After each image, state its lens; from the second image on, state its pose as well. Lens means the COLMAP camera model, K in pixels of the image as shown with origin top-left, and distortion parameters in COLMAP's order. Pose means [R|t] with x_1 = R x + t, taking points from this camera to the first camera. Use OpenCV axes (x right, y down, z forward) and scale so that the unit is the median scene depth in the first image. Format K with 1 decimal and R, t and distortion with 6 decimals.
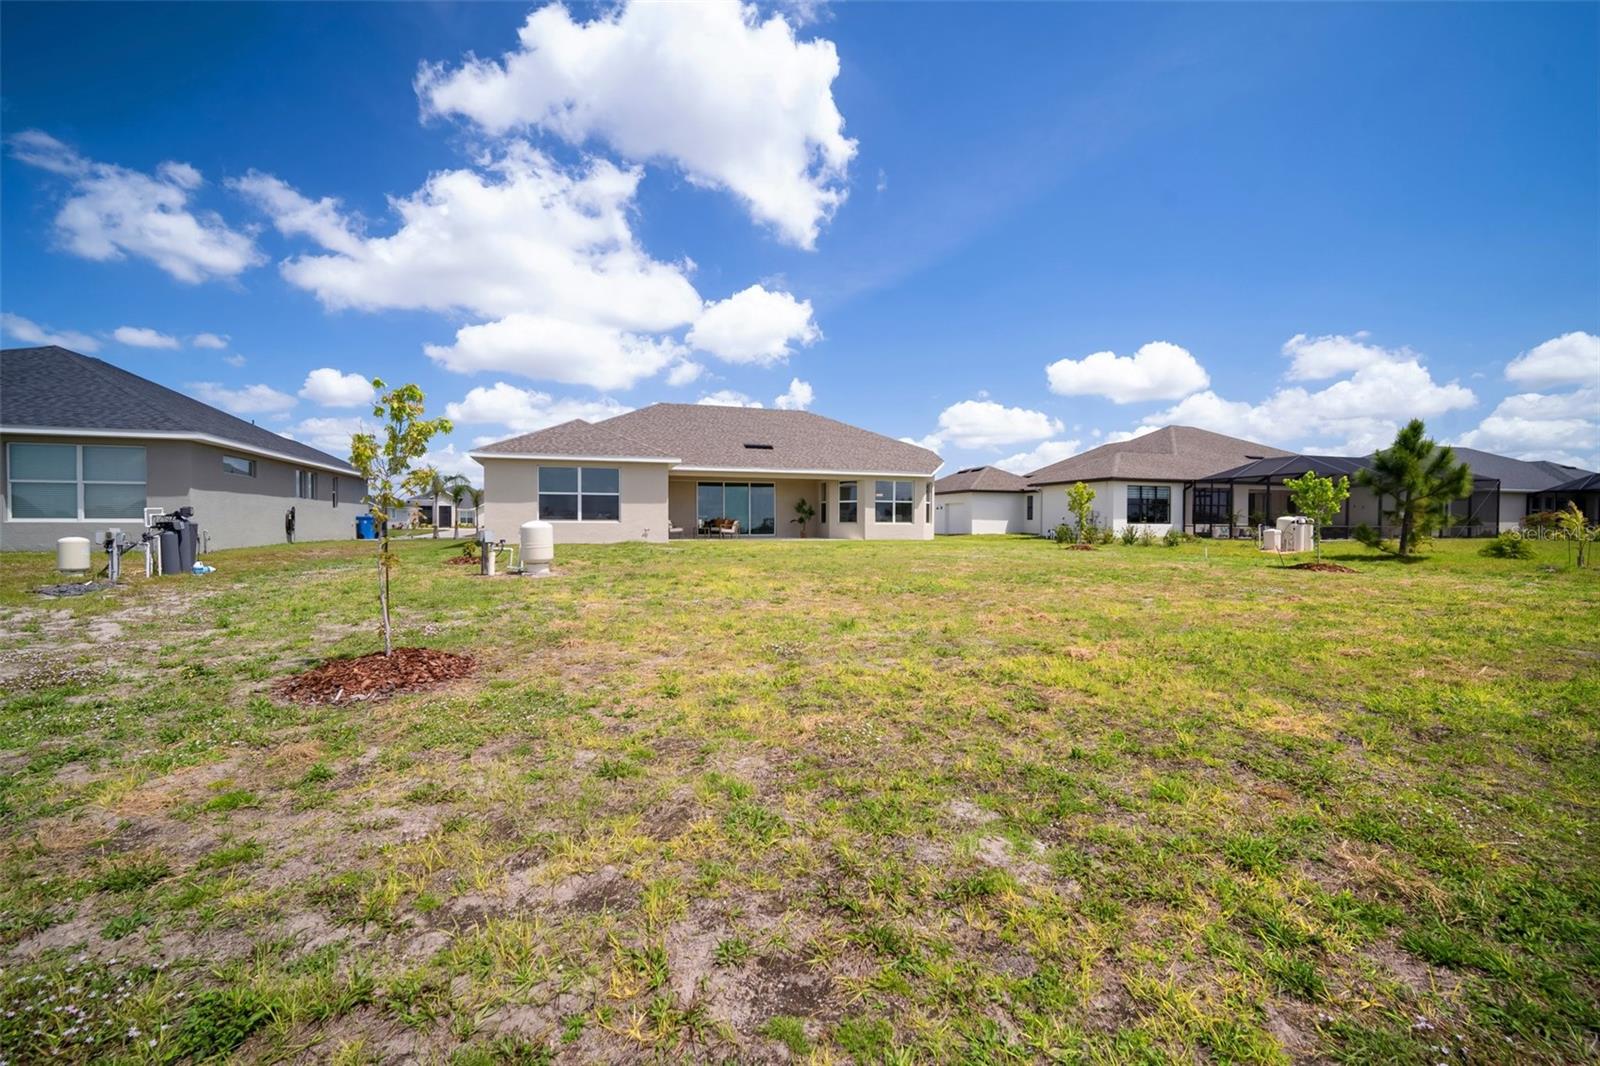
lens RADIAL K [[693.8, 0, 800.0], [0, 693.8, 533.0], [0, 0, 1]] dist [0.000555, 0.000233]
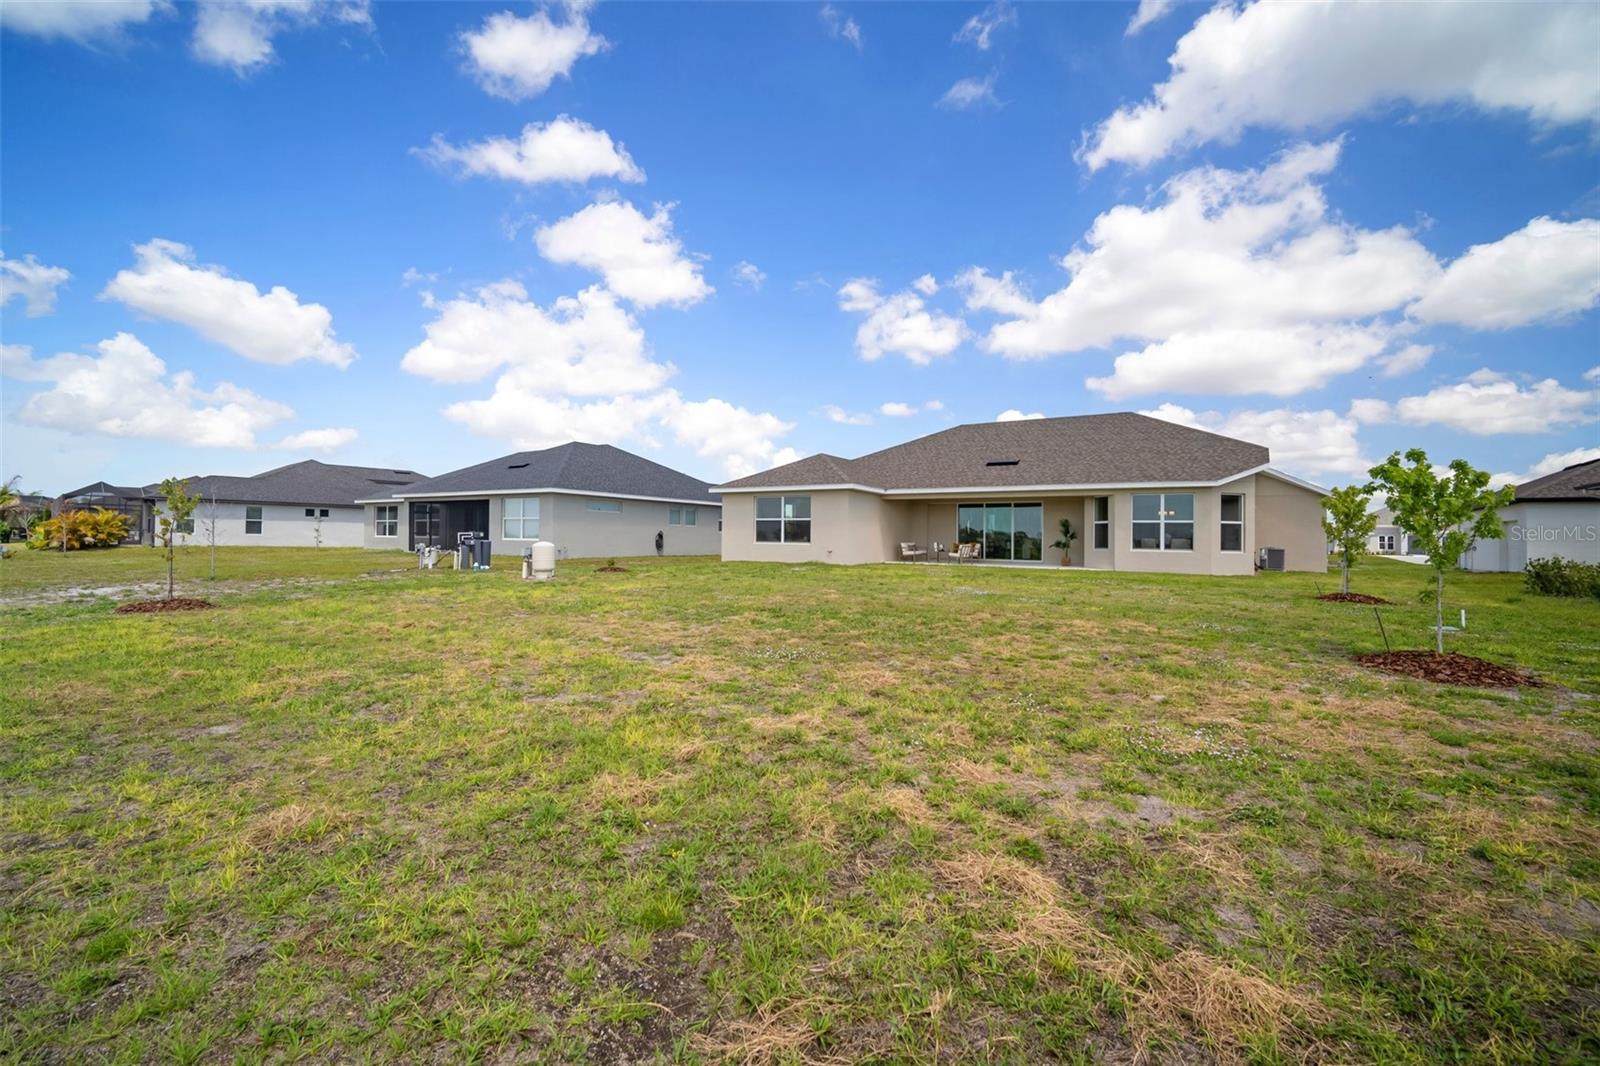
lens RADIAL K [[697.0, 0, 818.0], [0, 697.0, 508.5], [0, 0, 1]] dist [0.001461, 0.000141]
pose [[0.644562, -0.029104, -0.763998, 0.444838], [-0.024777, 0.997955, -0.058920, -0.004923], [0.764151, 0.056908, 0.642522, 0.215640]]
